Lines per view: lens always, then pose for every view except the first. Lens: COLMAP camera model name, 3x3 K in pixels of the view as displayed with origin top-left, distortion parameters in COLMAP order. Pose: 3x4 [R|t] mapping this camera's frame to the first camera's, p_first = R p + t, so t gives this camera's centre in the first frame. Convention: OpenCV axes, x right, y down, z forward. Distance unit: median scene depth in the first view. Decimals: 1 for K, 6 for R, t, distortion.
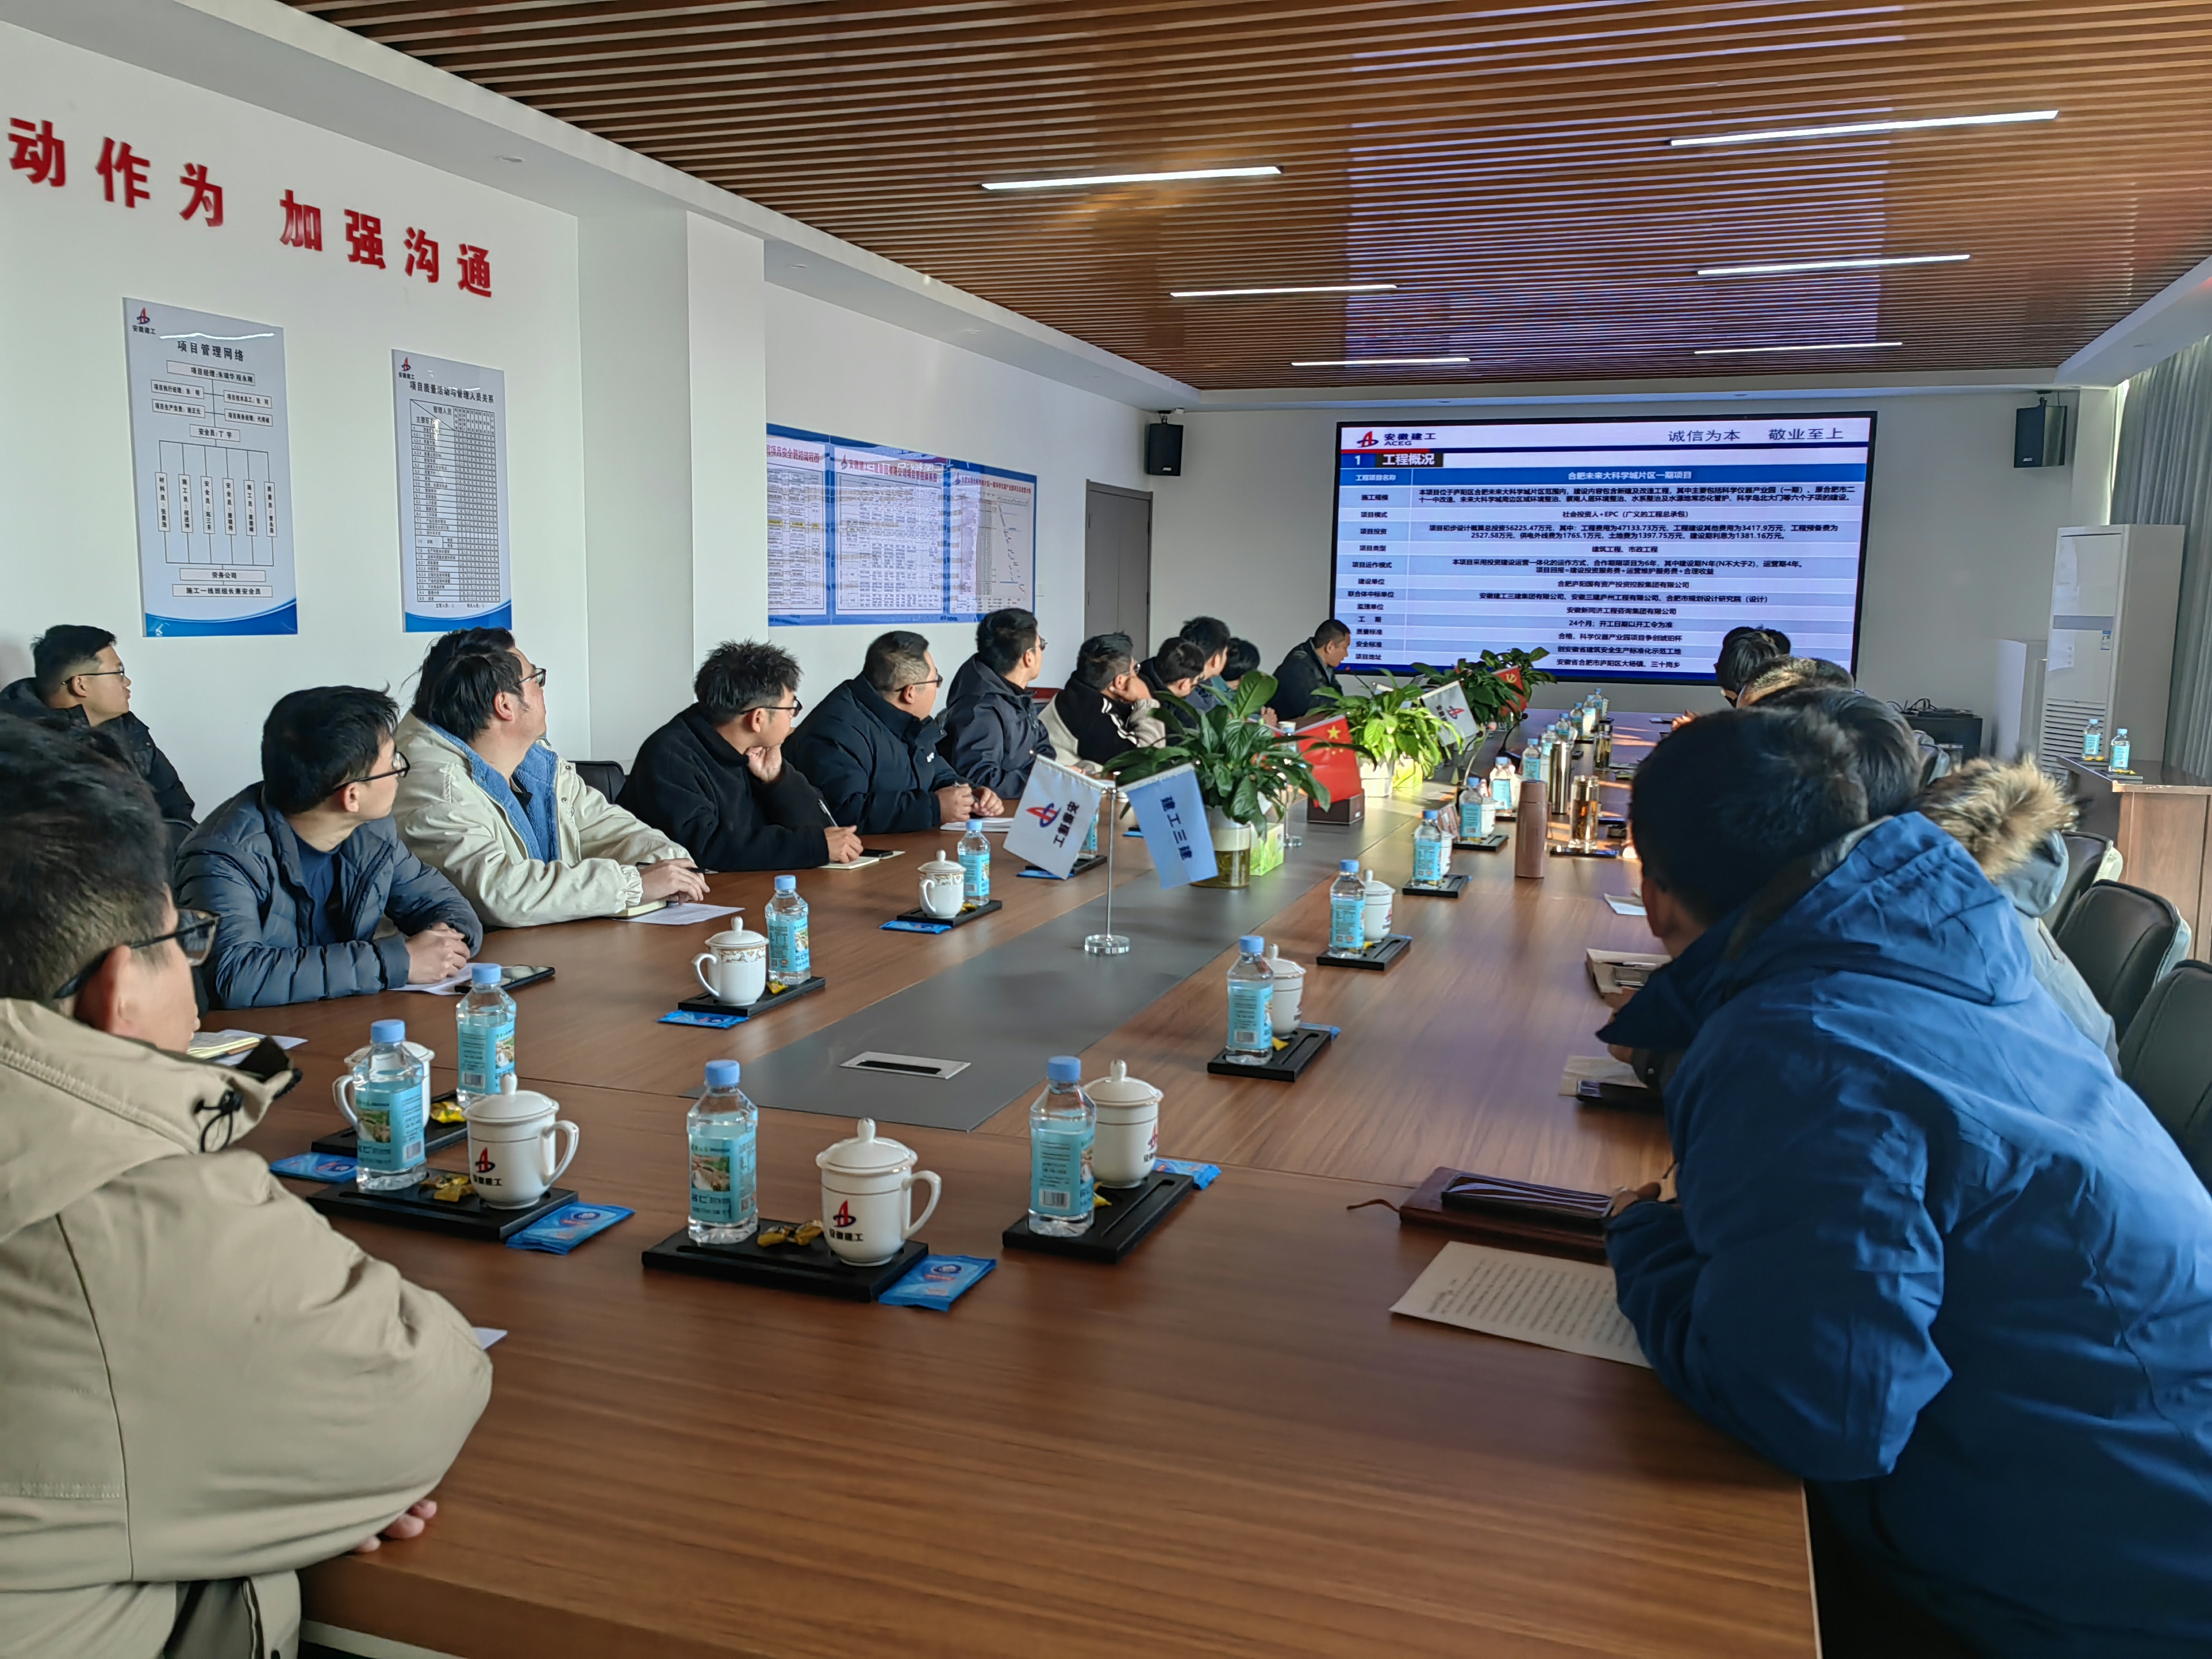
lens RADIAL K [[1811.7, 0, 1115.7], [0, 1811.7, 822.4], [0, 0, 1]] dist [0.089320, -0.065484]
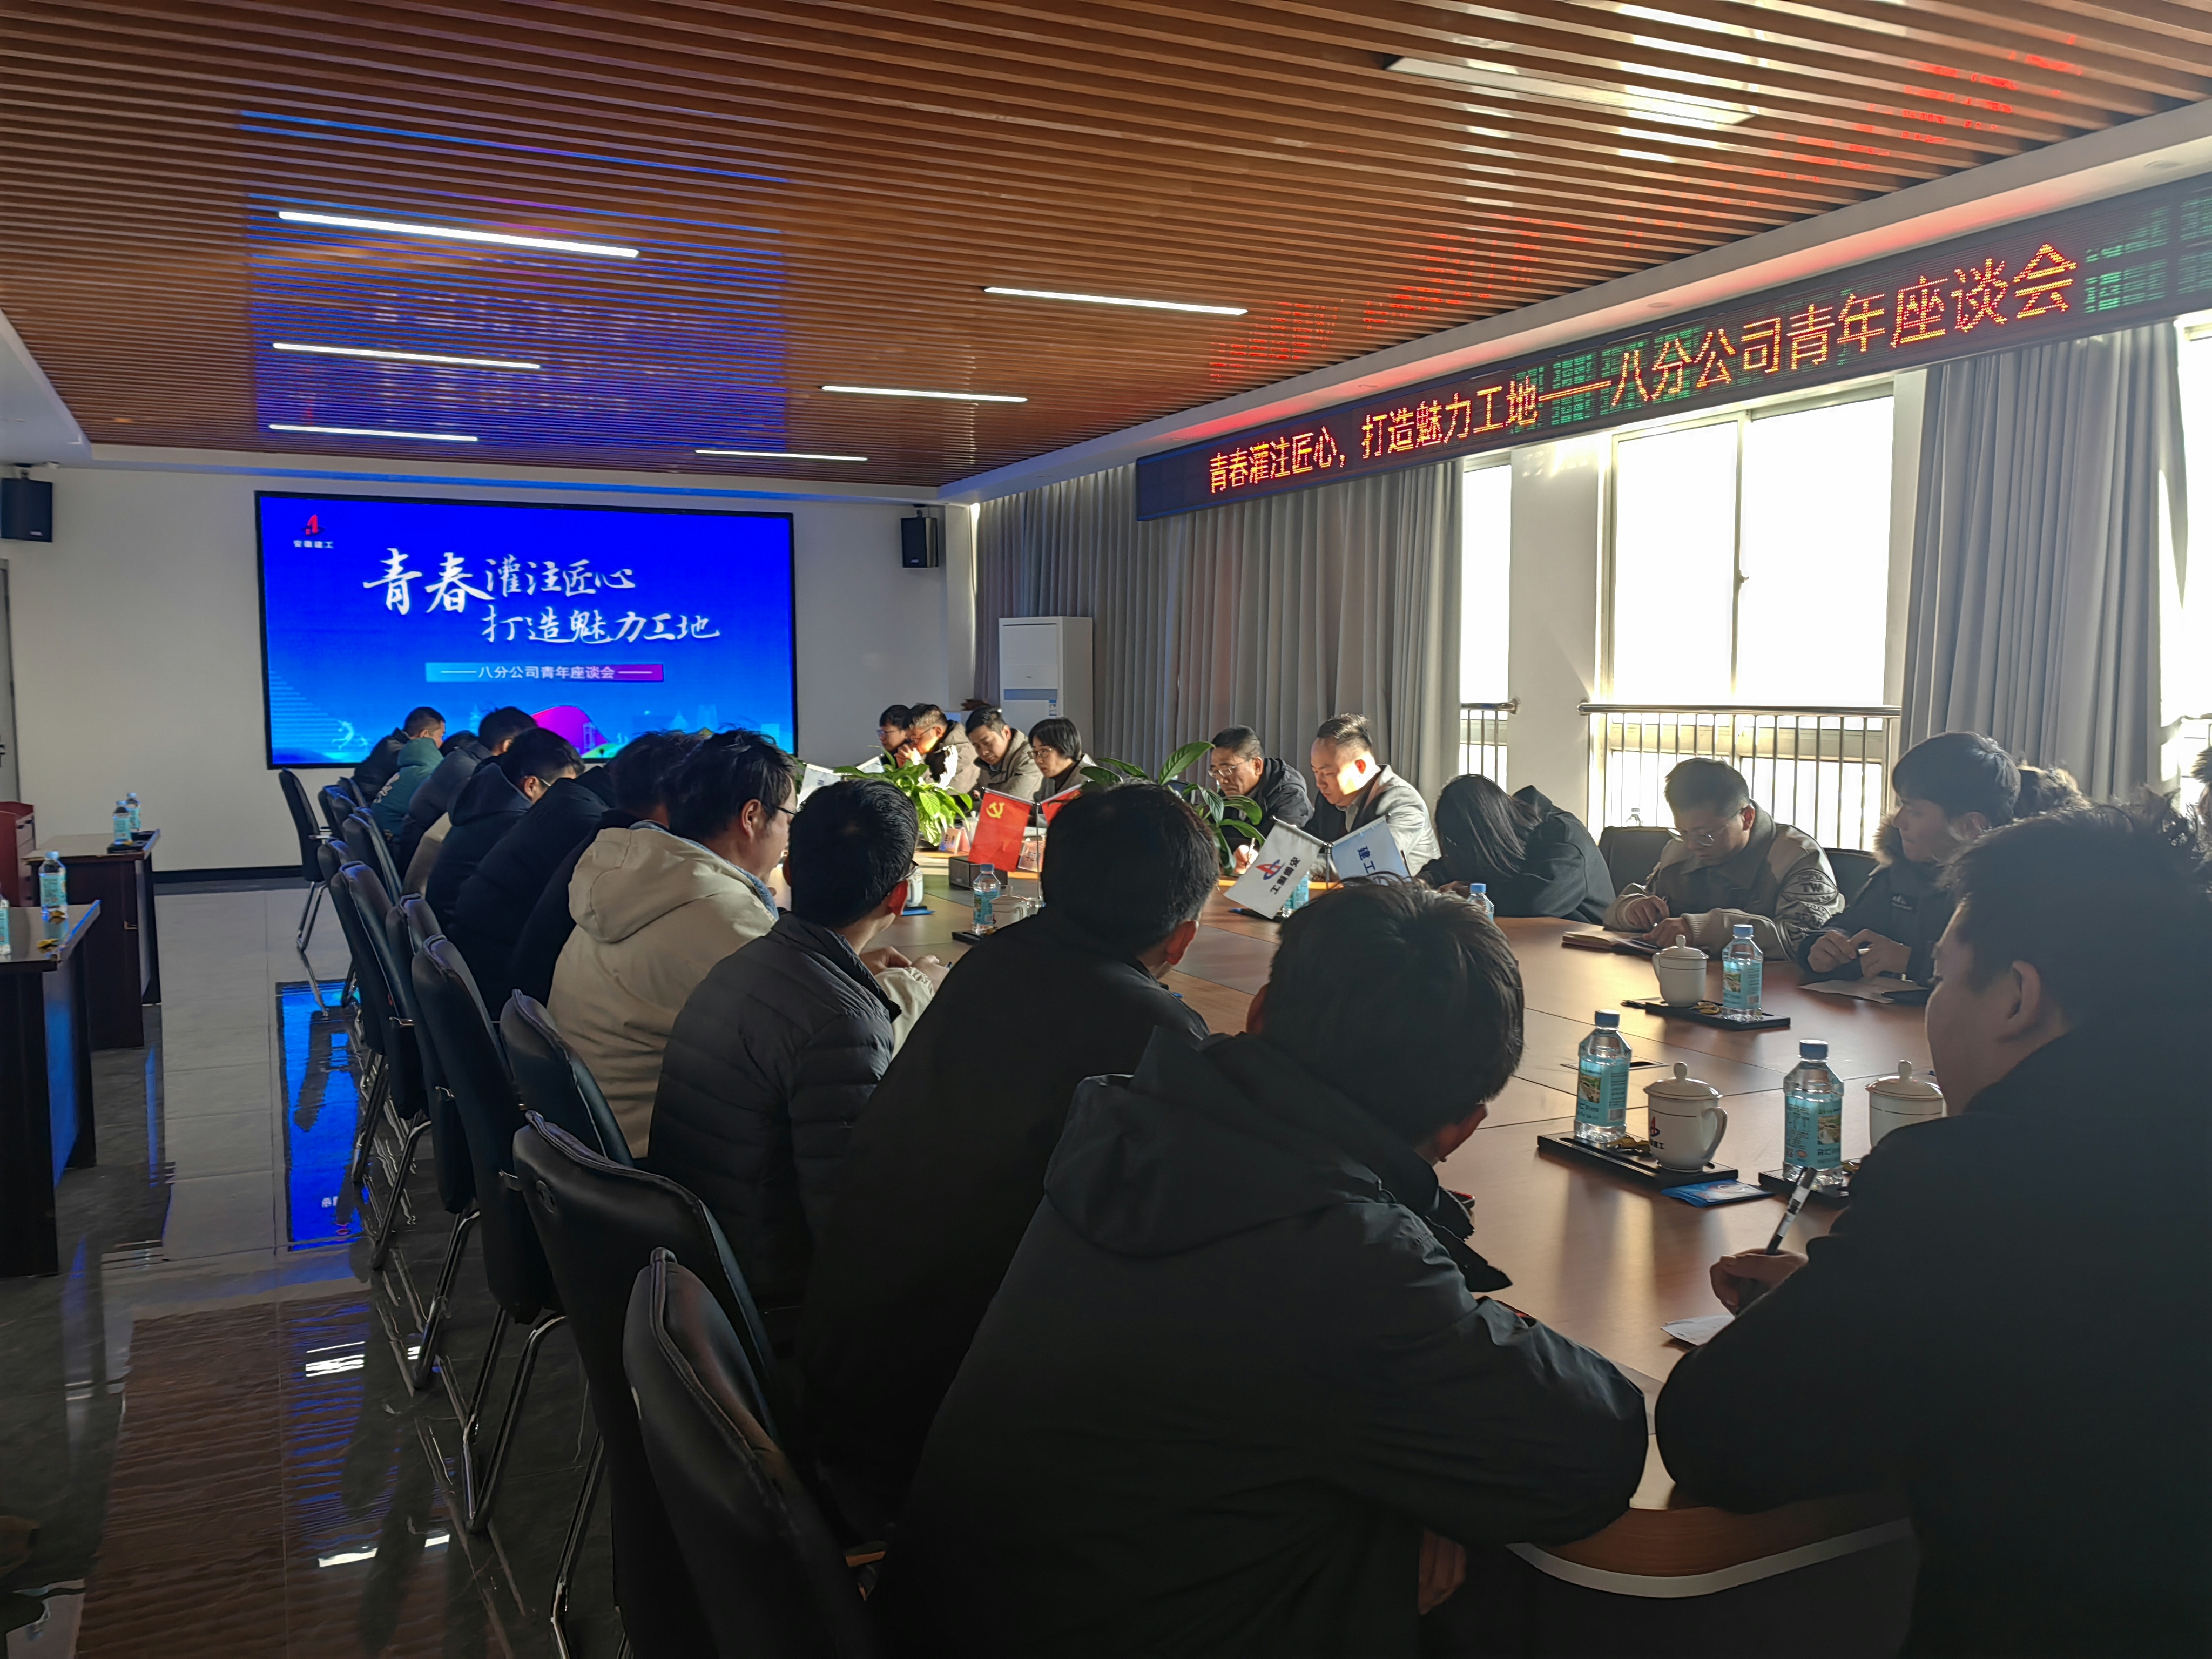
lens RADIAL K [[1811.7, 0, 1106.2], [0, 1811.7, 826.5], [0, 0, 1]] dist [0.089320, -0.065484]
pose [[0.706956, -0.079278, 0.702800, -0.555098], [0.108968, 0.994042, 0.002519, -0.027604], [-0.698812, 0.074802, 0.711383, 0.168964]]
